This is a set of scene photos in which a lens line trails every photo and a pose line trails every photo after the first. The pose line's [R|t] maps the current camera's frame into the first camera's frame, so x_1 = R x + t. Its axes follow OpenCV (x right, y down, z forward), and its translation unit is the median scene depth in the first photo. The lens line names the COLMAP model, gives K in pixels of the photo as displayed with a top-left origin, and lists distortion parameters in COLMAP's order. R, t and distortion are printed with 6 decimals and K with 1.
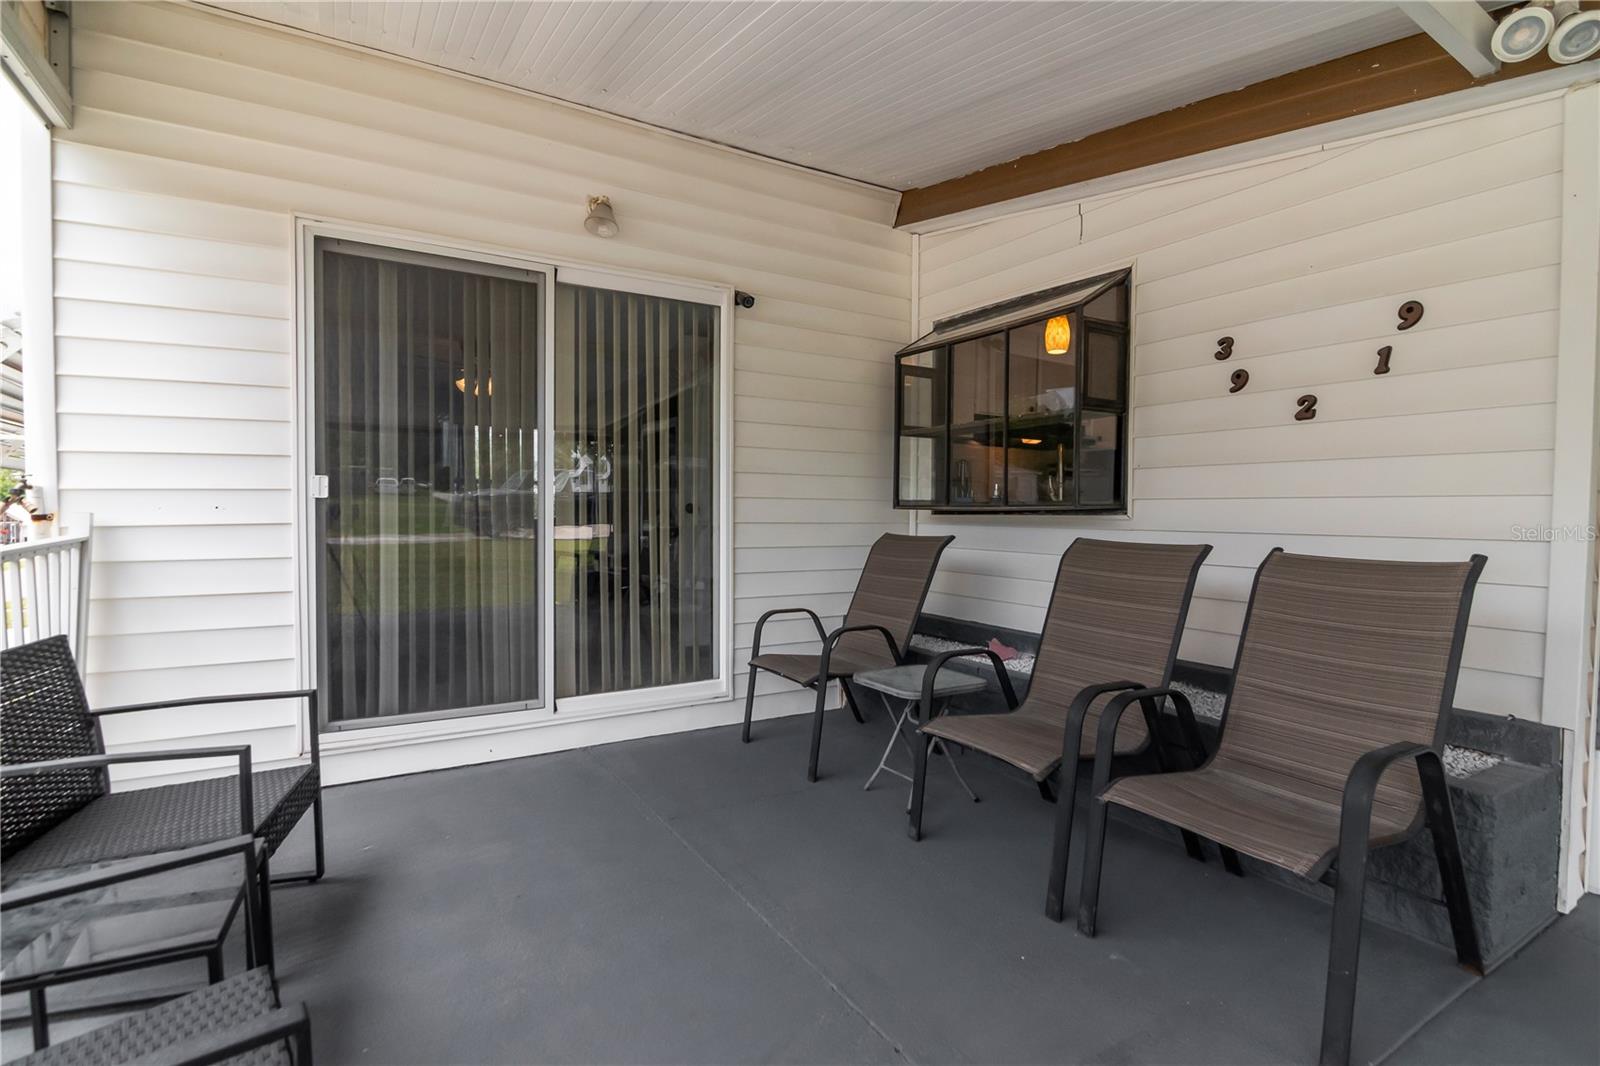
lens RADIAL K [[784.6, 0, 795.7], [0, 784.6, 535.3], [0, 0, 1]] dist [-0.002780, -0.000997]
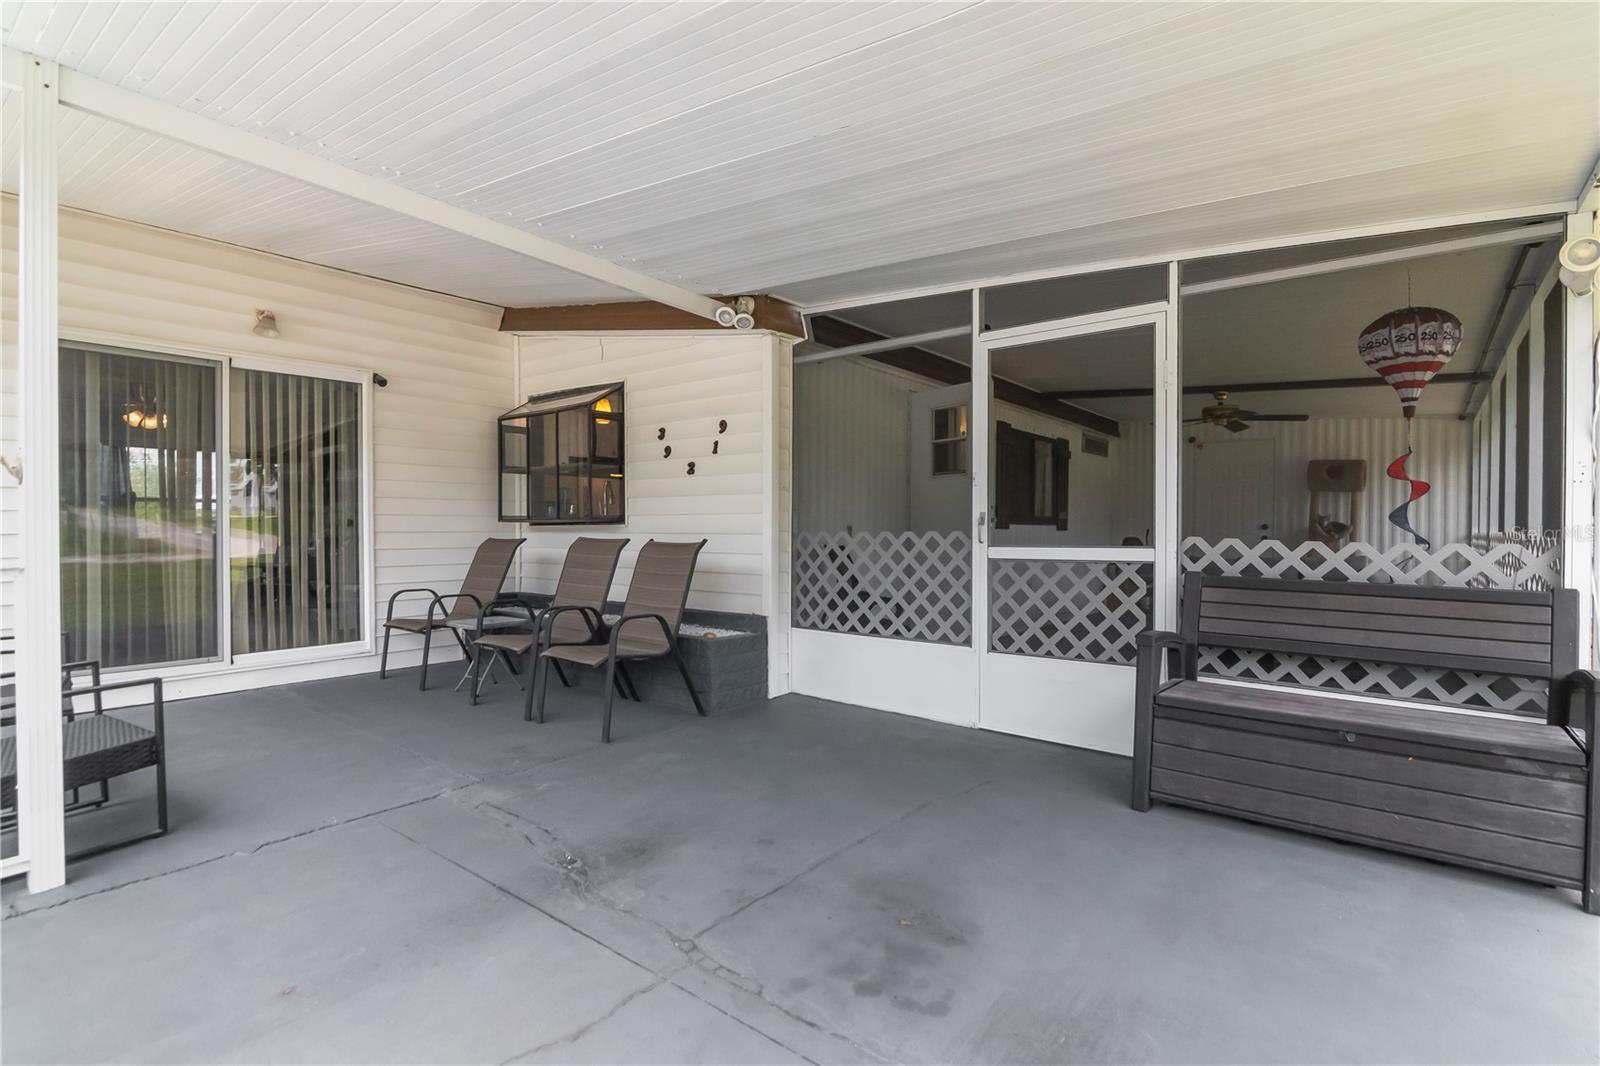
lens RADIAL K [[784.6, 0, 795.7], [0, 784.6, 535.3], [0, 0, 1]] dist [-0.002780, -0.000997]
pose [[0.938742, -0.011579, 0.344425, 0.162676], [0.017537, 0.999746, -0.014188, 0.026428], [-0.344173, 0.019360, 0.938707, -0.670620]]
